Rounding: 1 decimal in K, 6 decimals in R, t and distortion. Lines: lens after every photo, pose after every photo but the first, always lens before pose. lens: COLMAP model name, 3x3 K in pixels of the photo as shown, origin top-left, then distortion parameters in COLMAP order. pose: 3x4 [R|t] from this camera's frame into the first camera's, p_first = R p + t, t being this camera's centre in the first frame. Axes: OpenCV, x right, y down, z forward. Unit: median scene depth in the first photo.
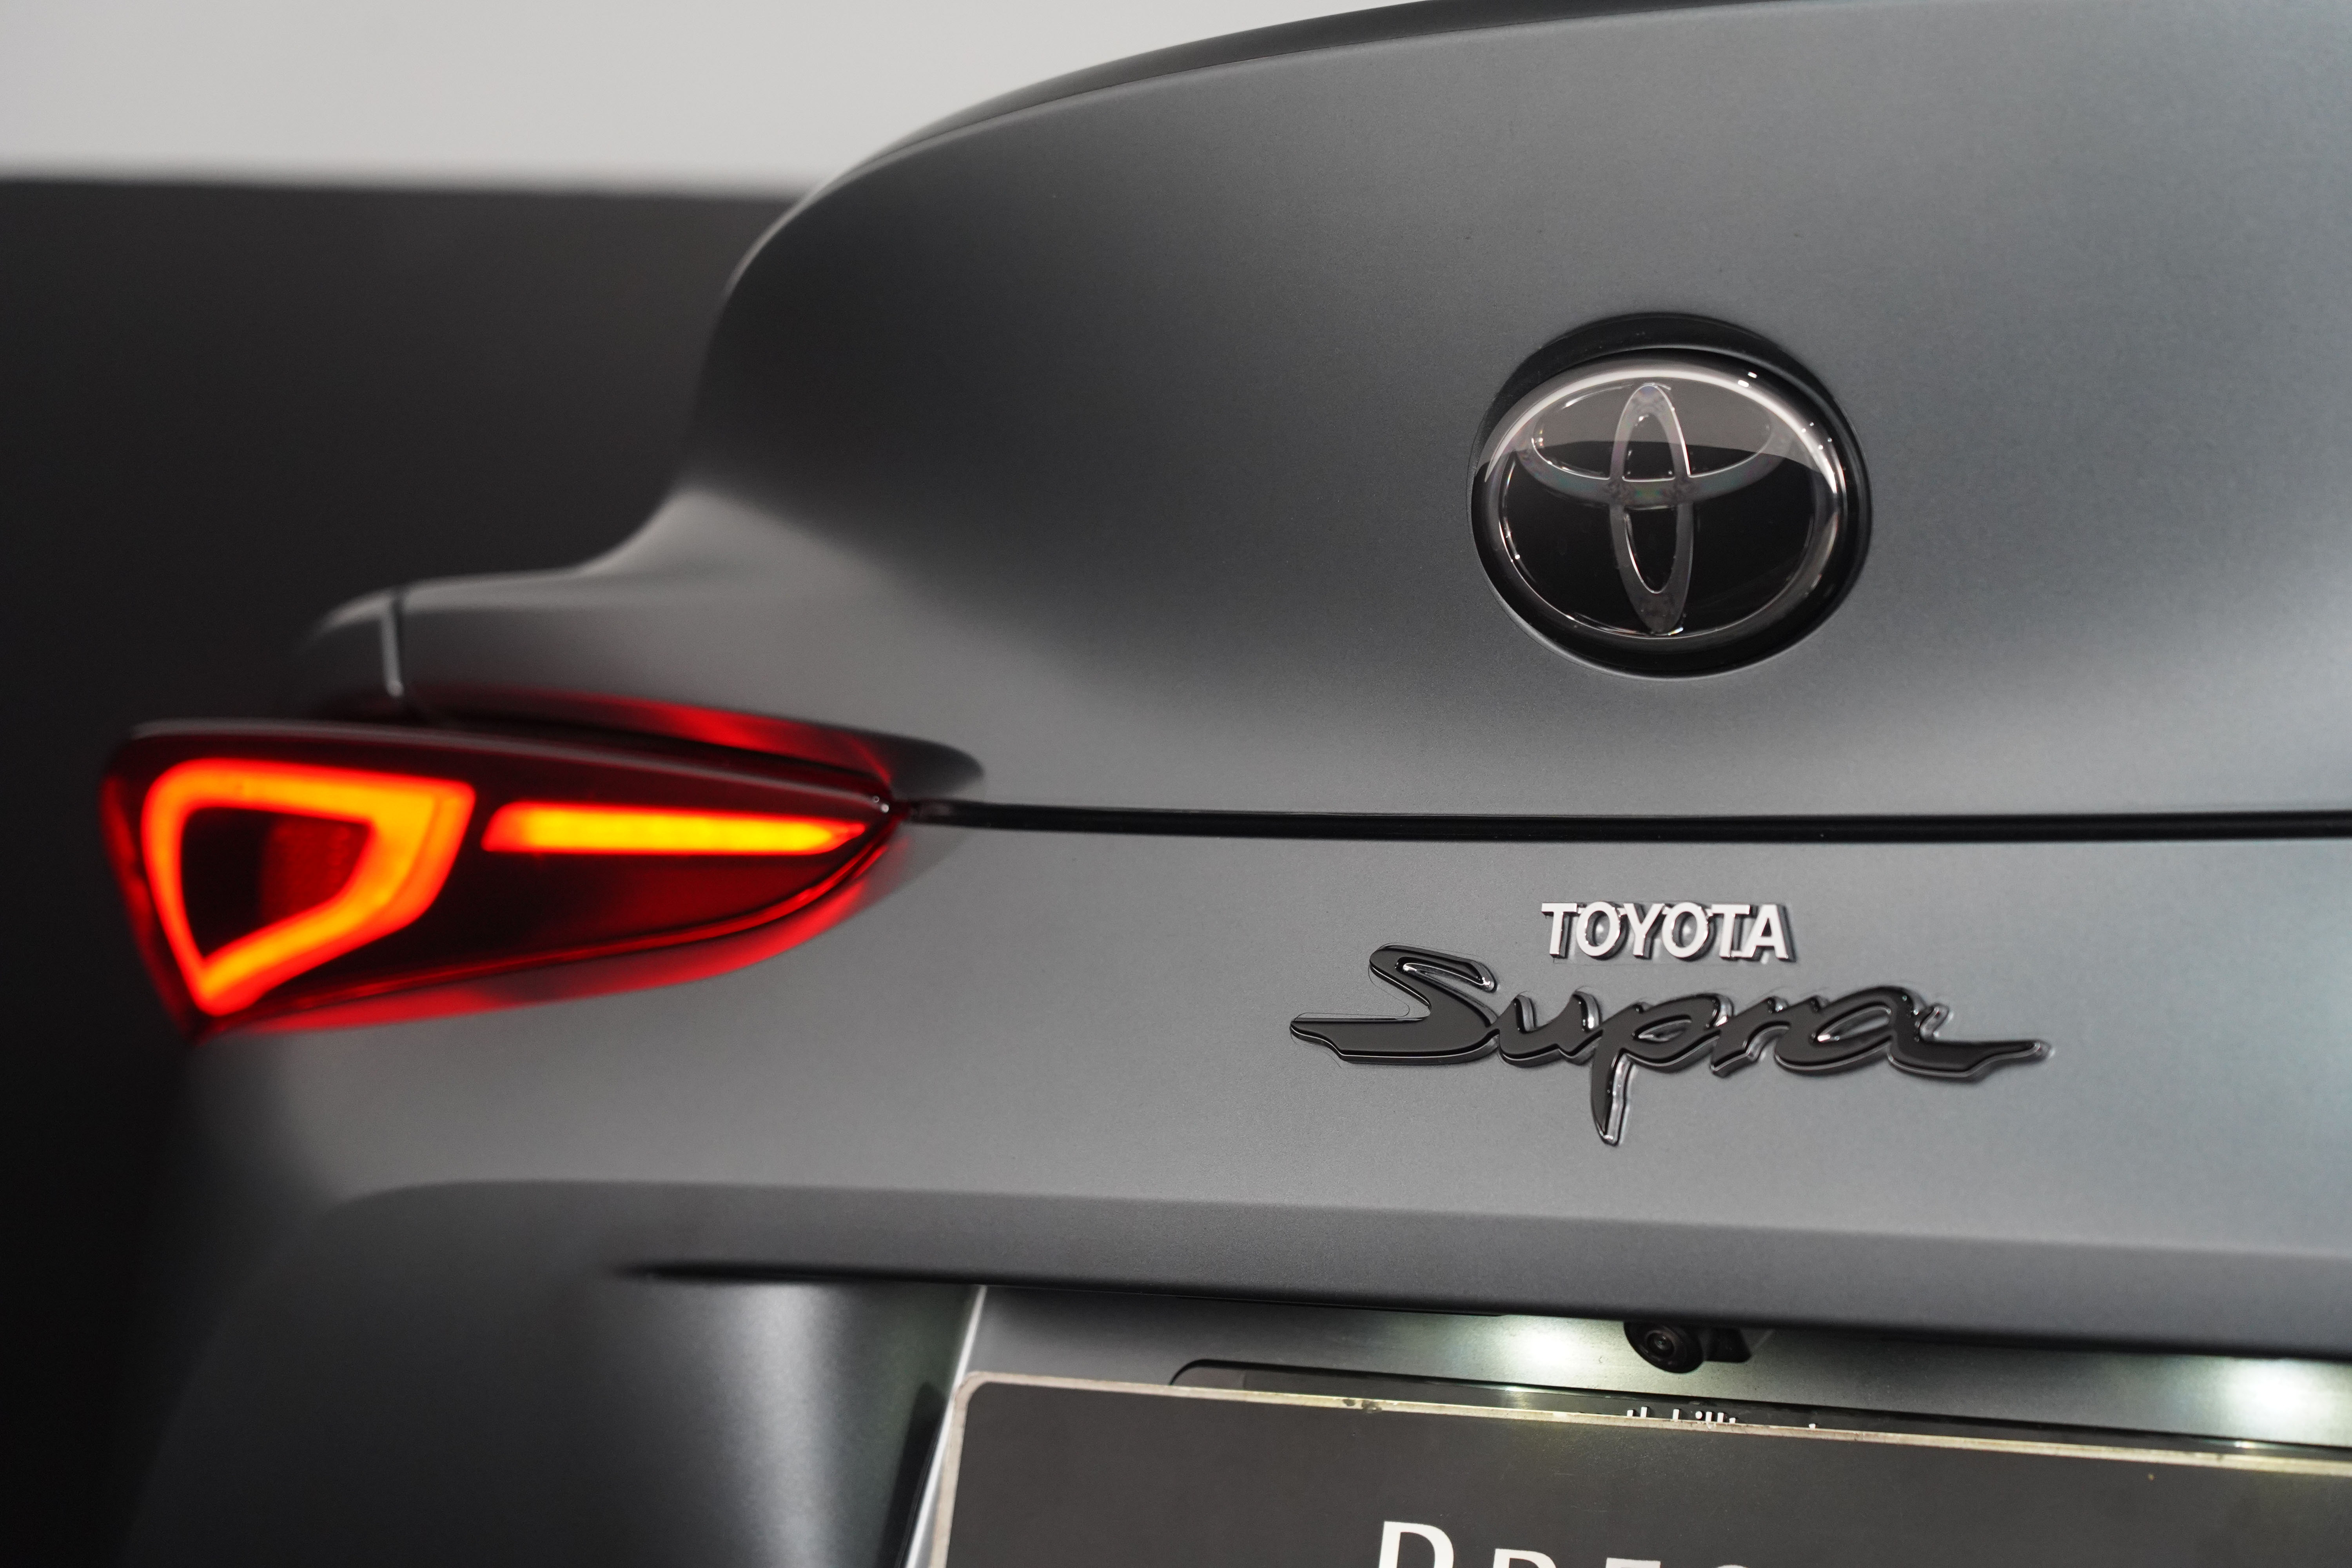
lens RADIAL K [[7106.9, 0, 1176.0], [0, 7106.9, 784.0], [0, 0, 1]] dist [0.170391, 0.825148]
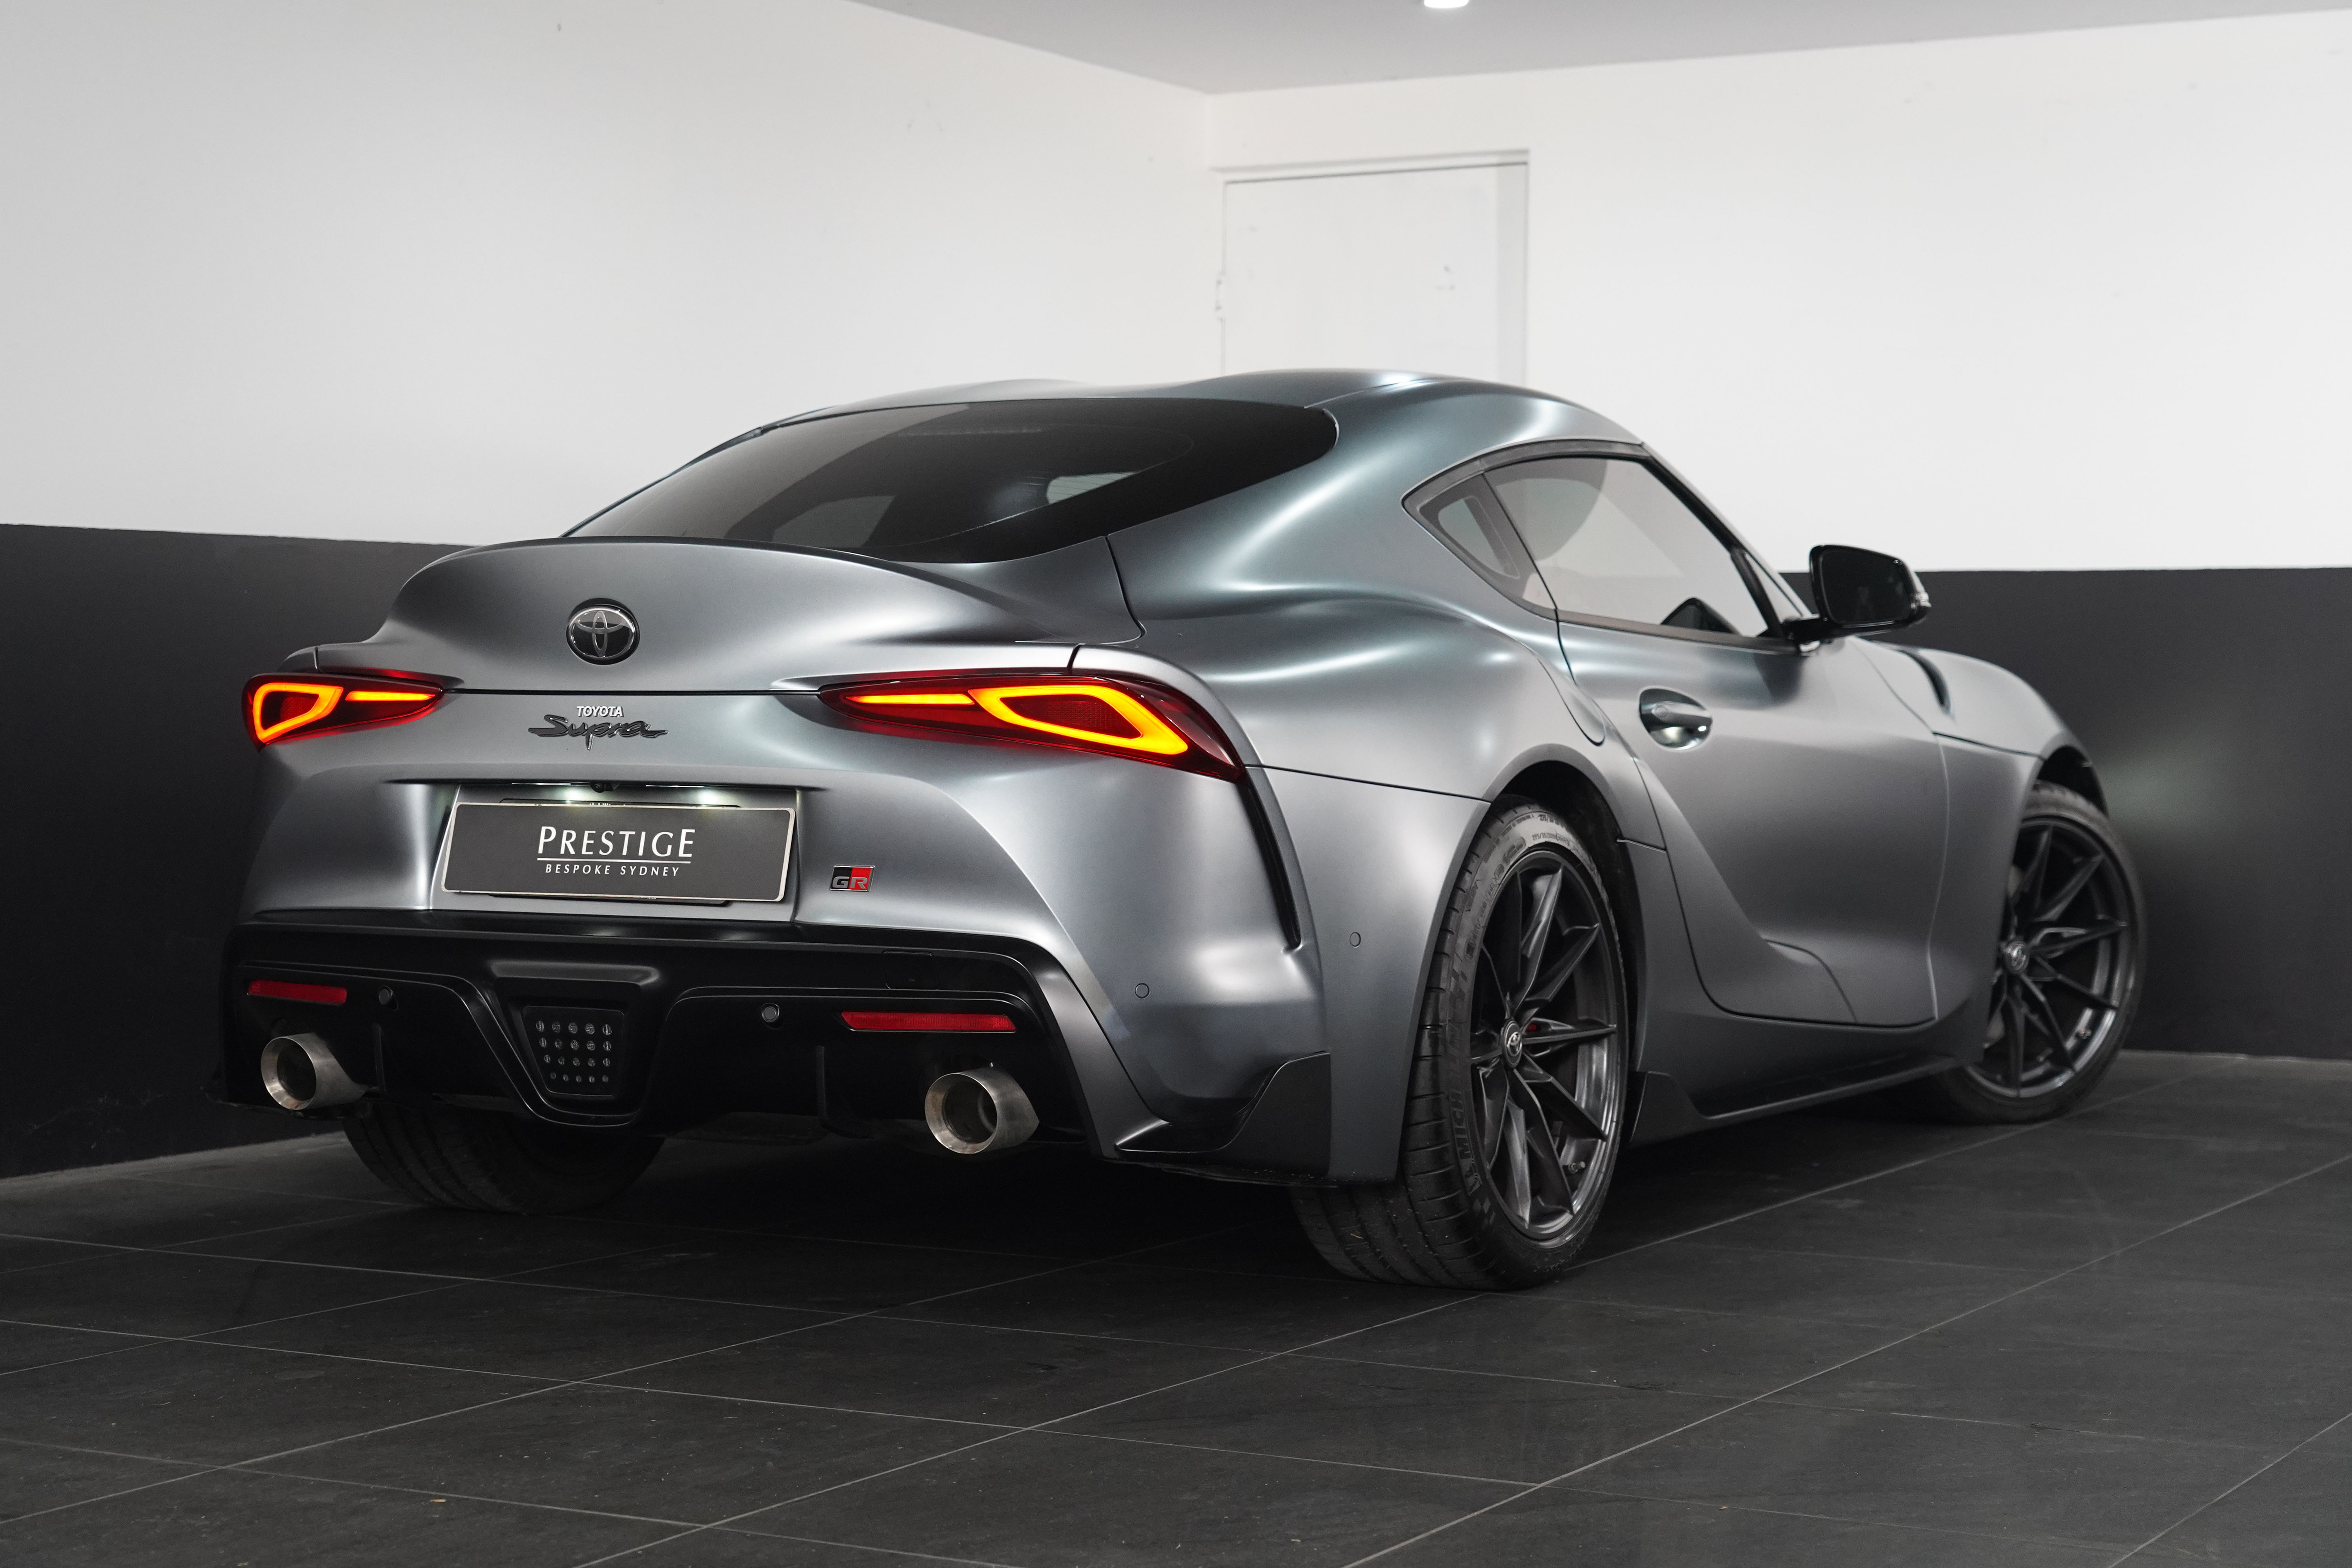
lens RADIAL K [[4137.2, 0, 1176.0], [0, 4137.2, 784.0], [0, 0, 1]] dist [-0.156644, -0.008889]
pose [[0.976419, 0.029743, 0.213824, -0.169023], [-0.027177, 0.999519, -0.014929, 0.108065], [-0.214165, 0.008766, 0.976758, -2.114576]]
